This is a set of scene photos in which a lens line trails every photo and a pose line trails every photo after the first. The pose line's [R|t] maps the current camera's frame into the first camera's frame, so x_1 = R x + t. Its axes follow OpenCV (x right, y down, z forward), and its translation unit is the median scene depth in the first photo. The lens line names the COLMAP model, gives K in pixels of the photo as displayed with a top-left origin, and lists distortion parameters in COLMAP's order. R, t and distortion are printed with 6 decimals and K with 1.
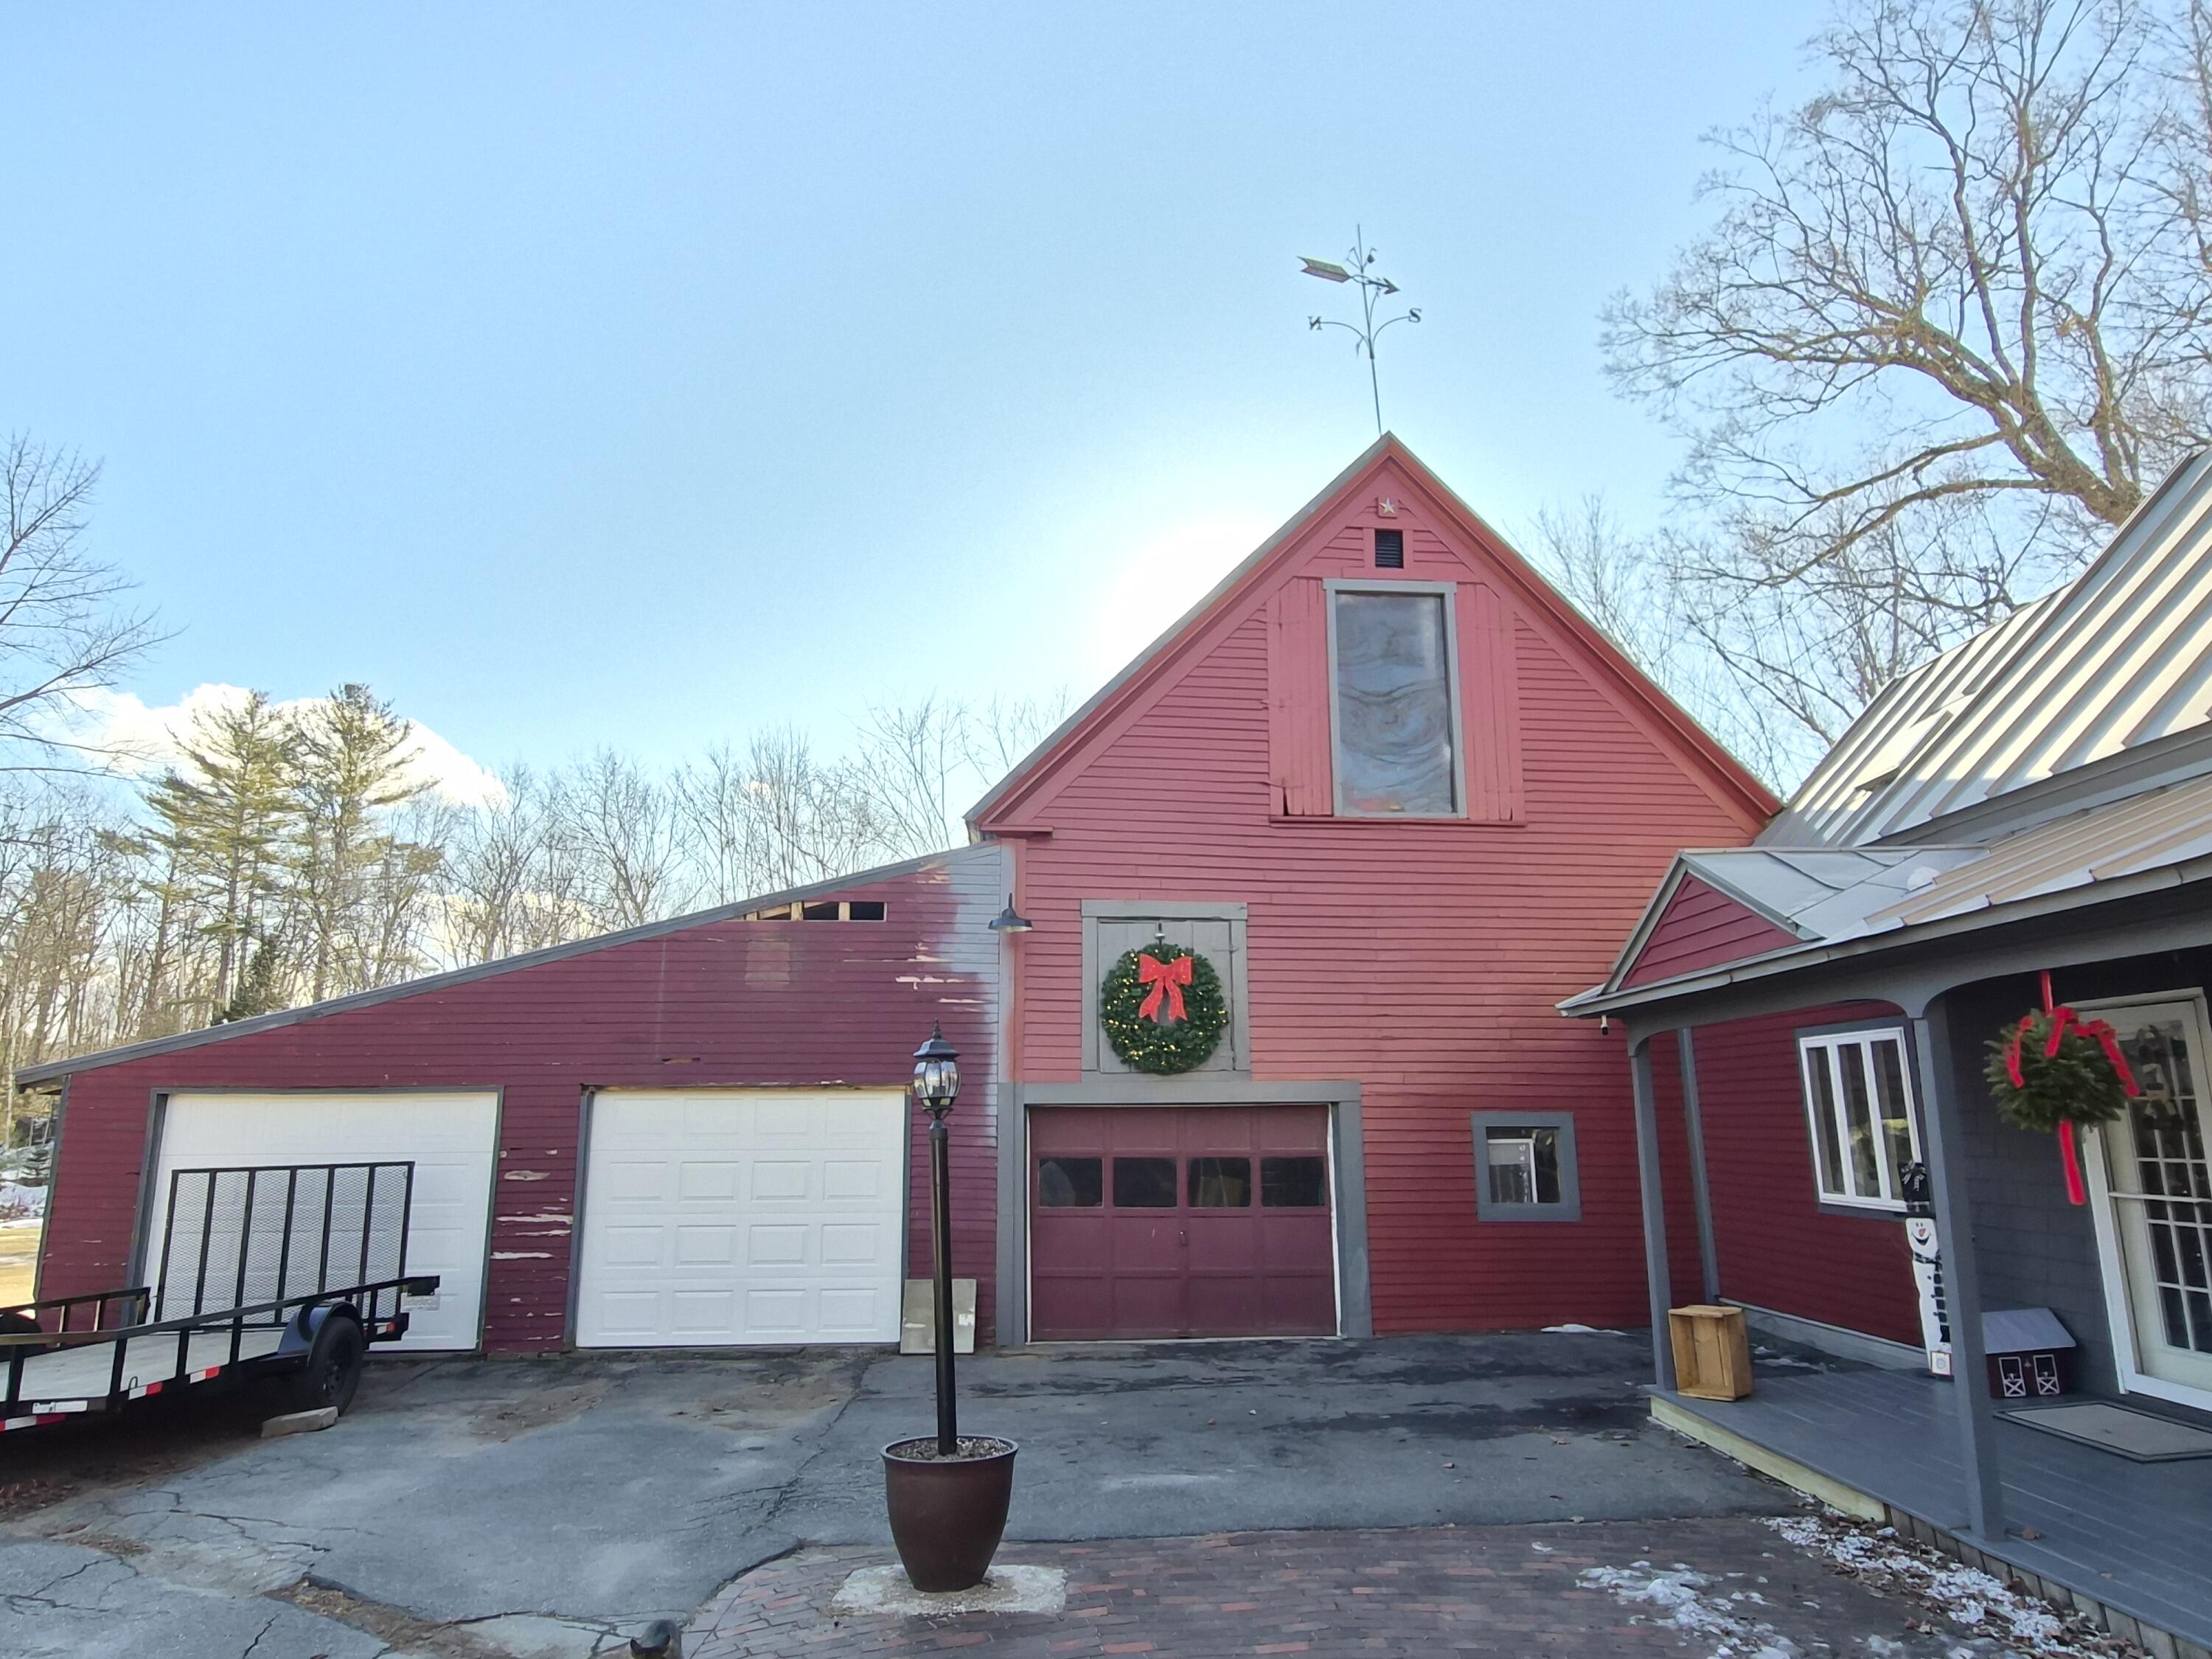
lens RADIAL K [[1350.0, 0, 1106.0], [0, 1350.0, 829.5], [0, 0, 1]] dist [-0.002799, -0.003109]
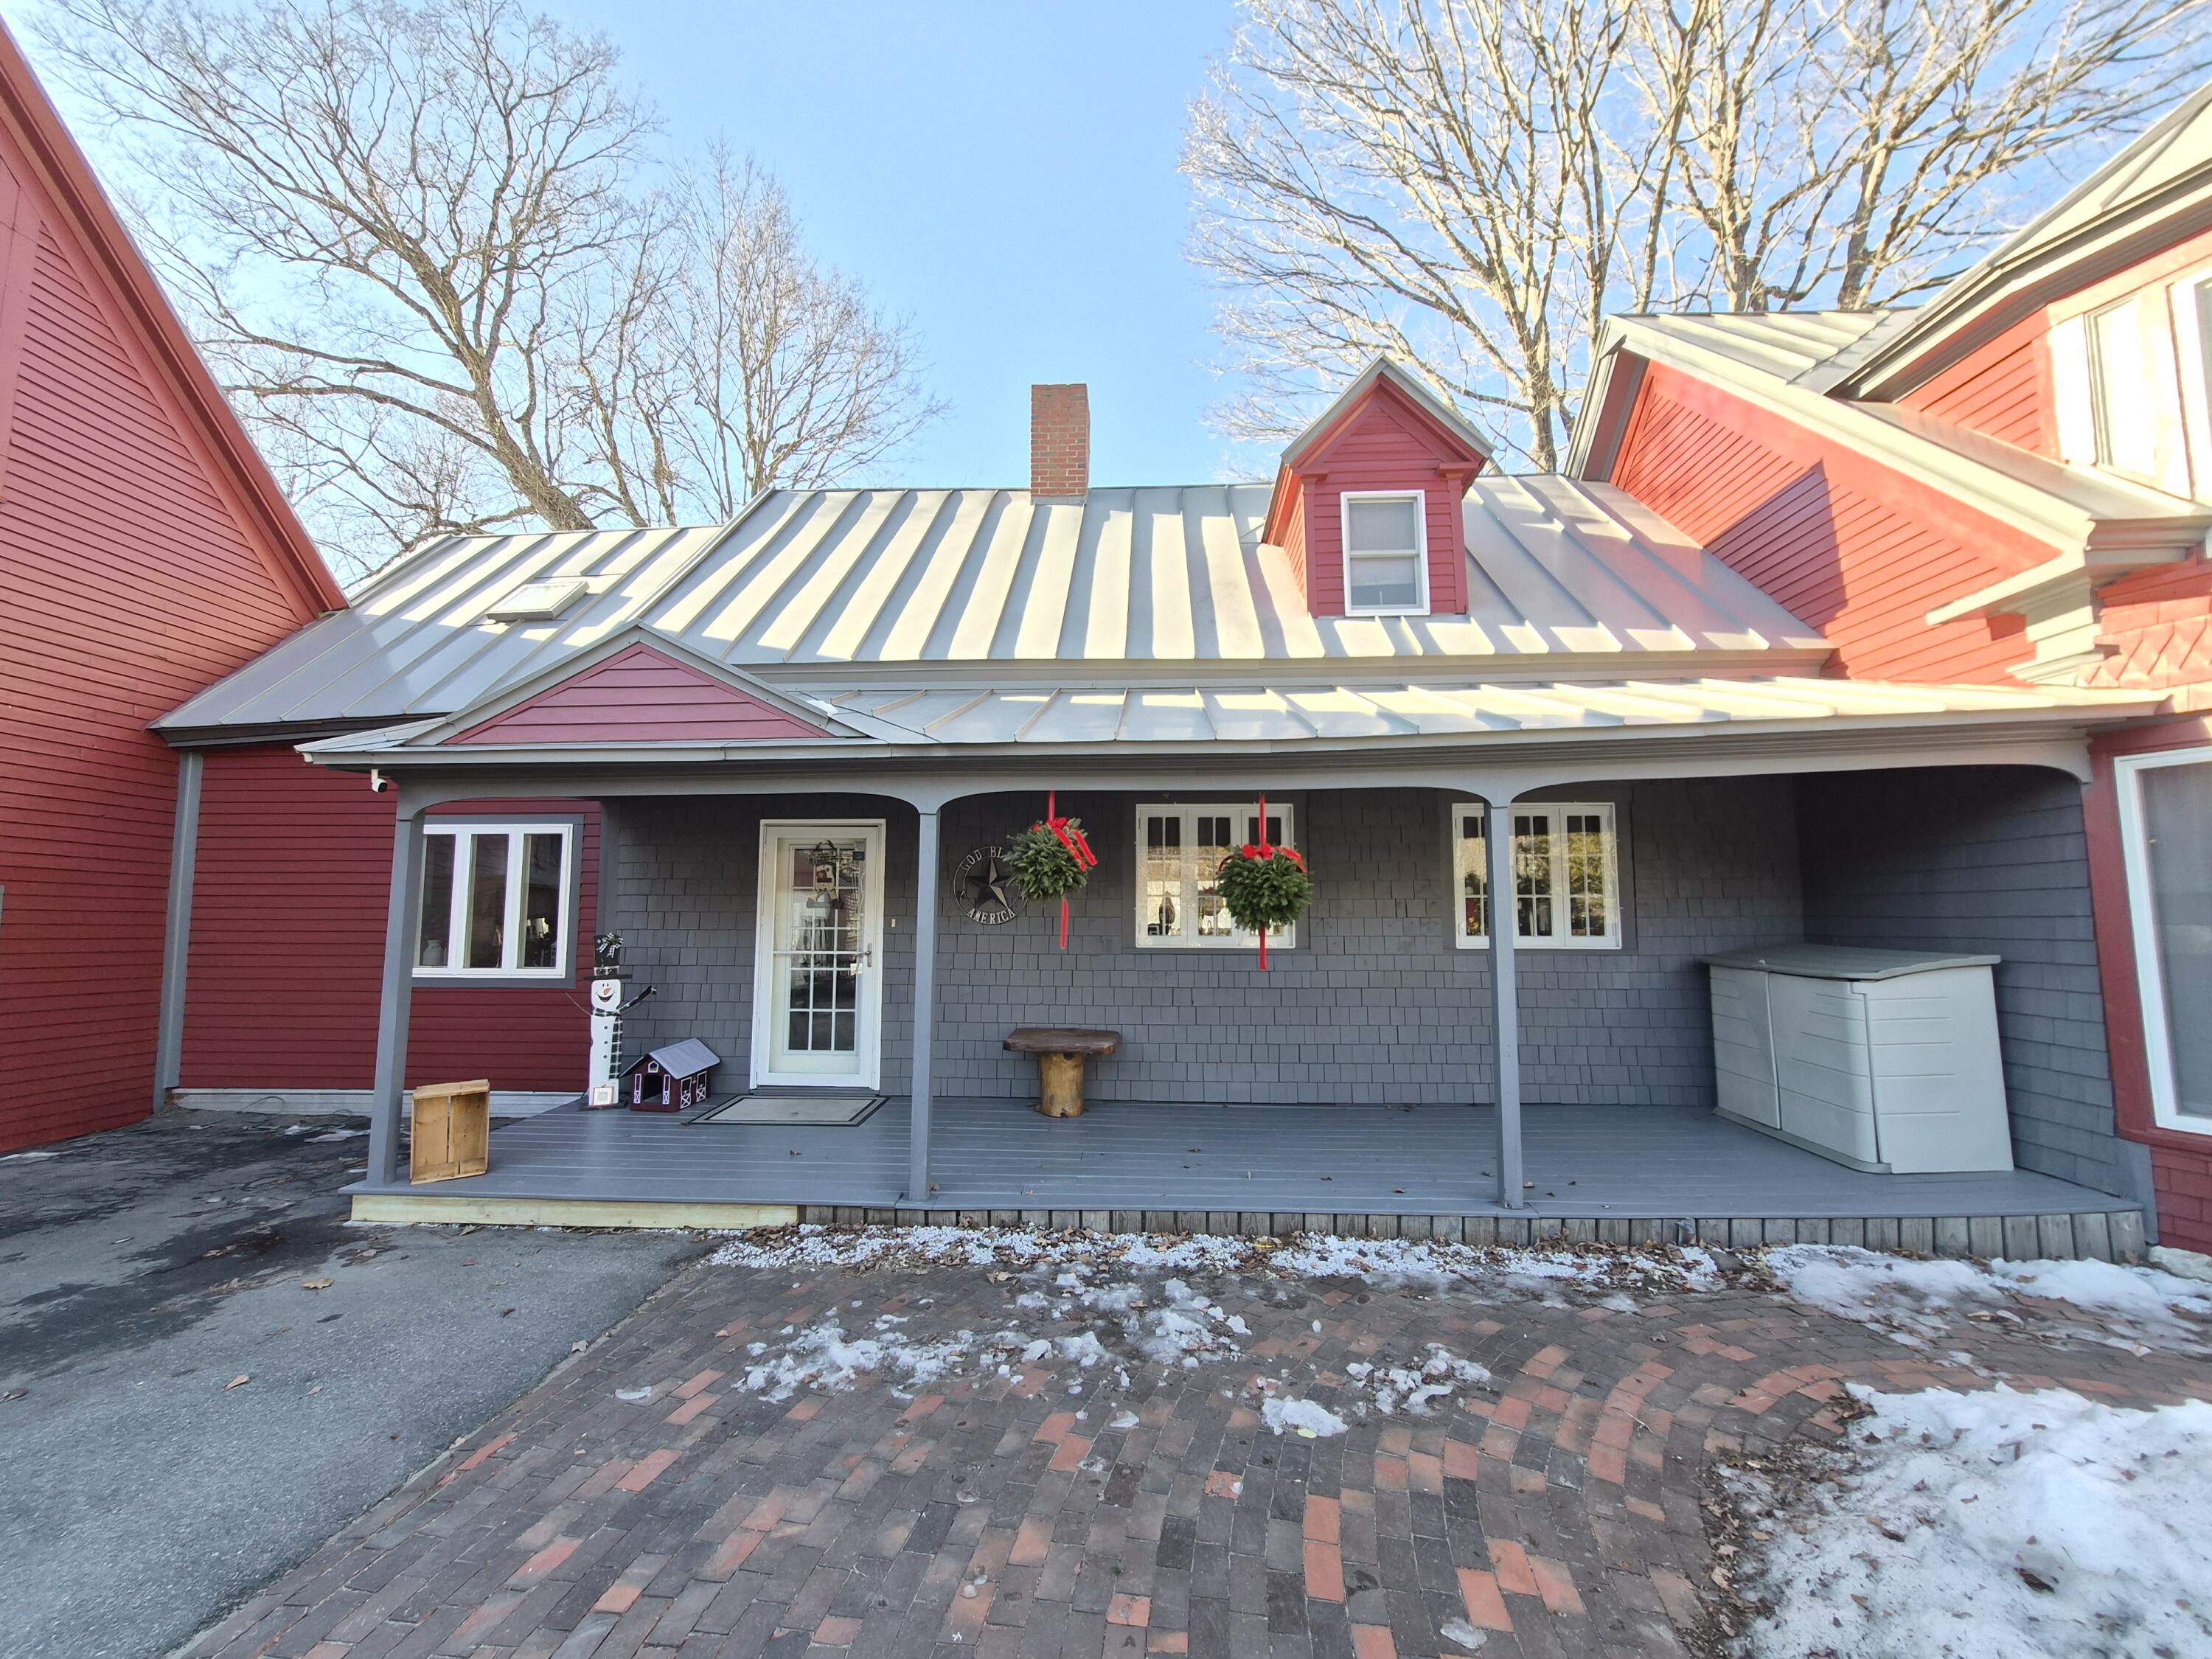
lens RADIAL K [[869.6, 0, 1106.0], [0, 869.6, 829.5], [0, 0, 1]] dist [0.001082, 0.000203]
pose [[0.080222, 0.108747, 0.990827, -0.141524], [-0.213044, 0.972932, -0.089534, 0.132346], [-0.973744, -0.203907, 0.101219, 0.514311]]
